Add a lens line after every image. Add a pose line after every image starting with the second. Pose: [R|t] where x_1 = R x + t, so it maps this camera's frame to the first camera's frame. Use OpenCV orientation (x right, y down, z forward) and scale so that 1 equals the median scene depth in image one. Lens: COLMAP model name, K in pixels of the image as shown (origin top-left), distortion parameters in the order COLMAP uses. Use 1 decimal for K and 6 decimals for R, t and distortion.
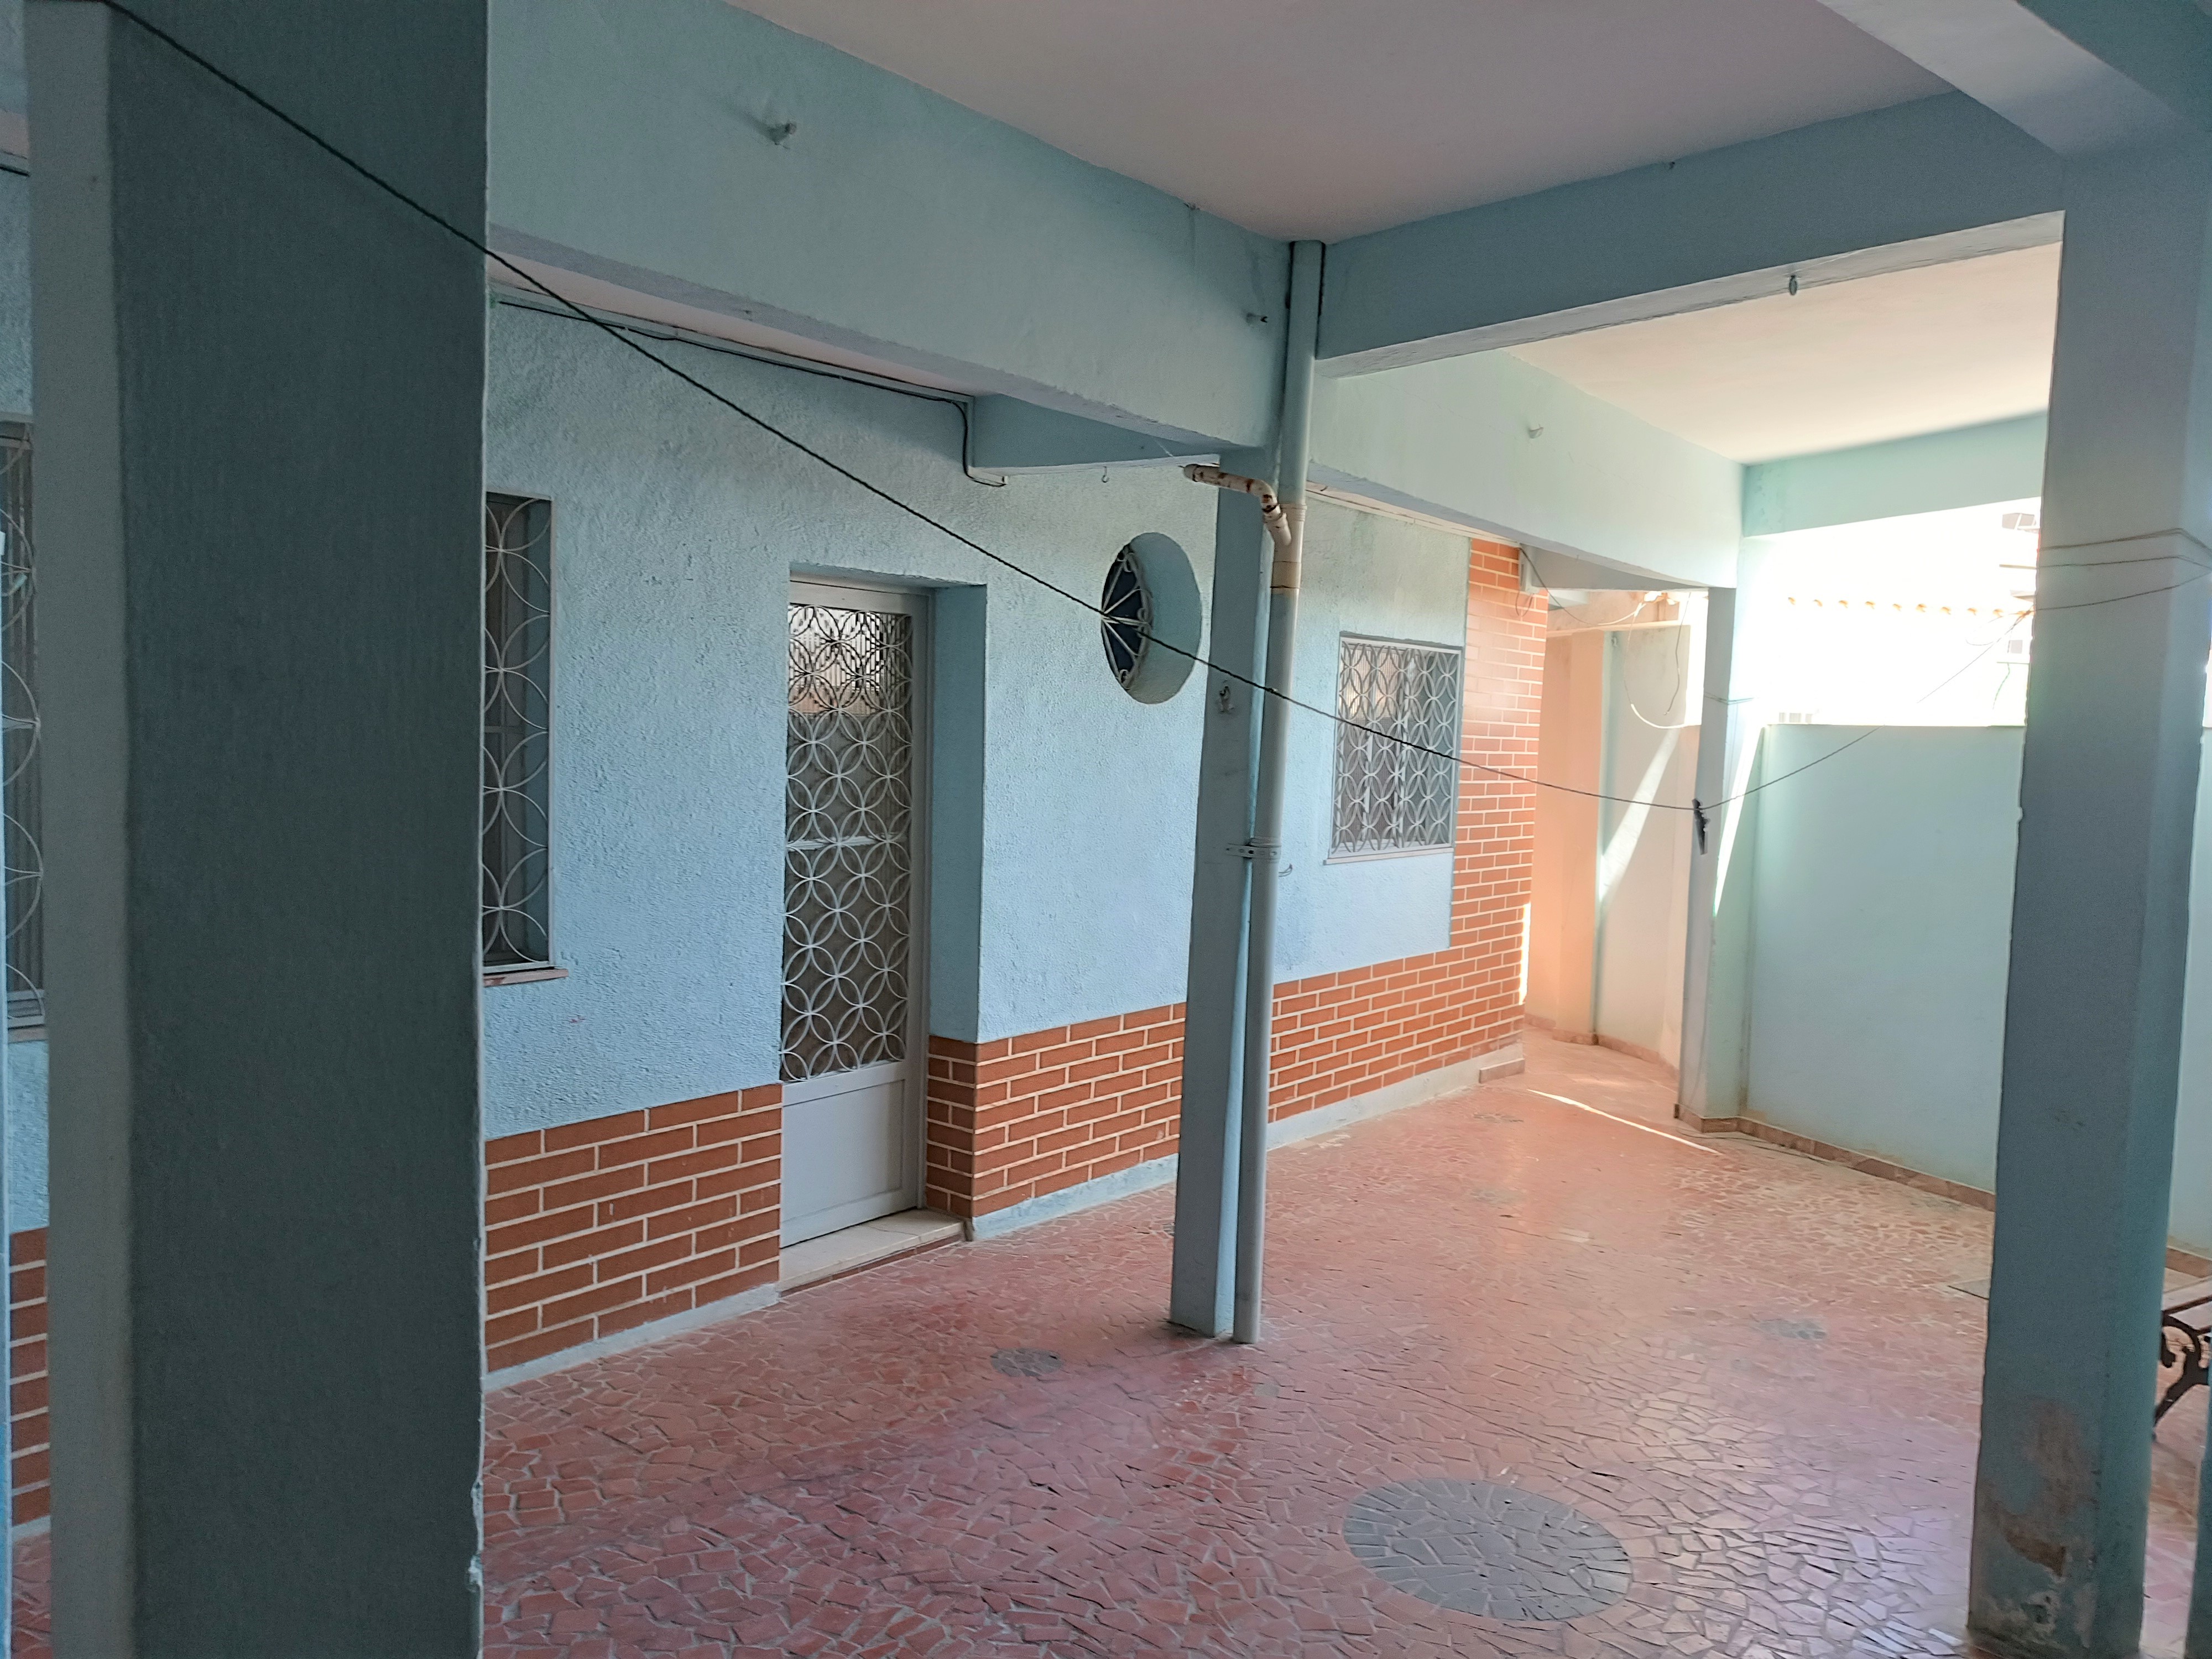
lens RADIAL K [[1594.2, 0, 1082.2], [0, 1594.2, 828.6], [0, 0, 1]] dist [0.047187, -0.039911]
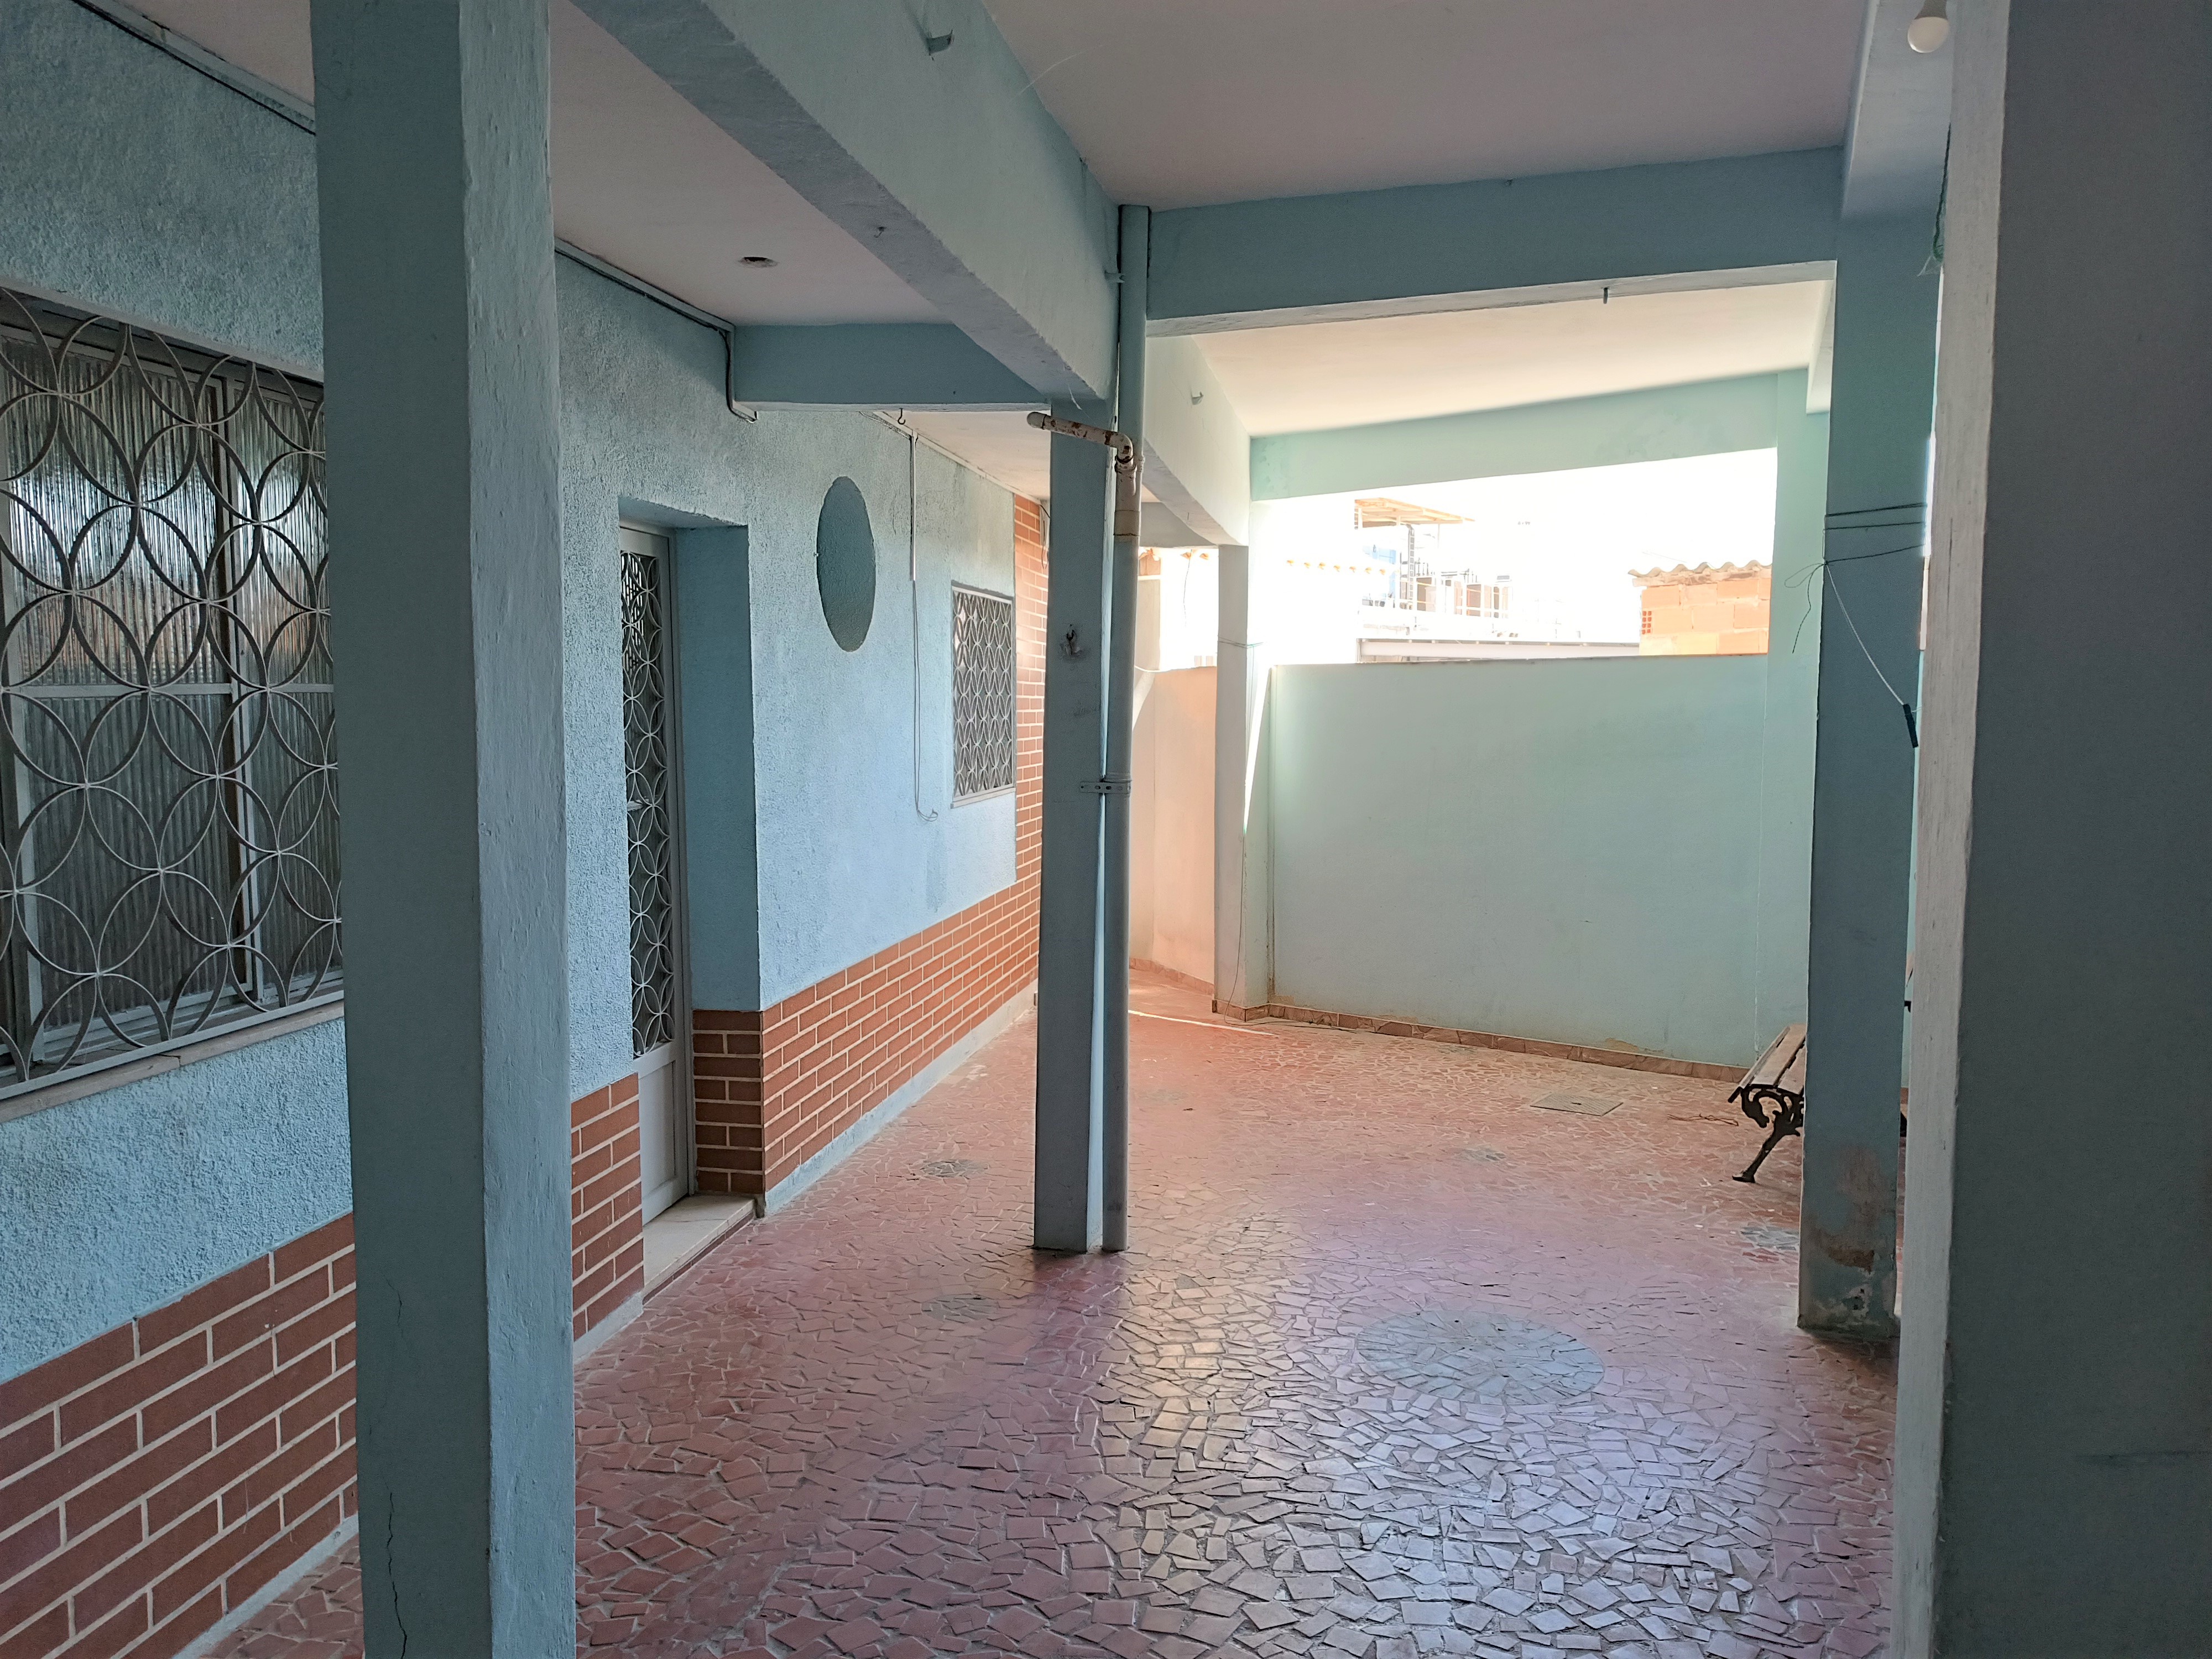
lens RADIAL K [[1594.2, 0, 1082.2], [0, 1594.2, 828.6], [0, 0, 1]] dist [0.047187, -0.039911]
pose [[0.879668, -0.069684, 0.470456, -0.338297], [0.057123, 0.997527, 0.040944, -0.002349], [-0.472146, -0.009143, 0.881473, 0.067864]]
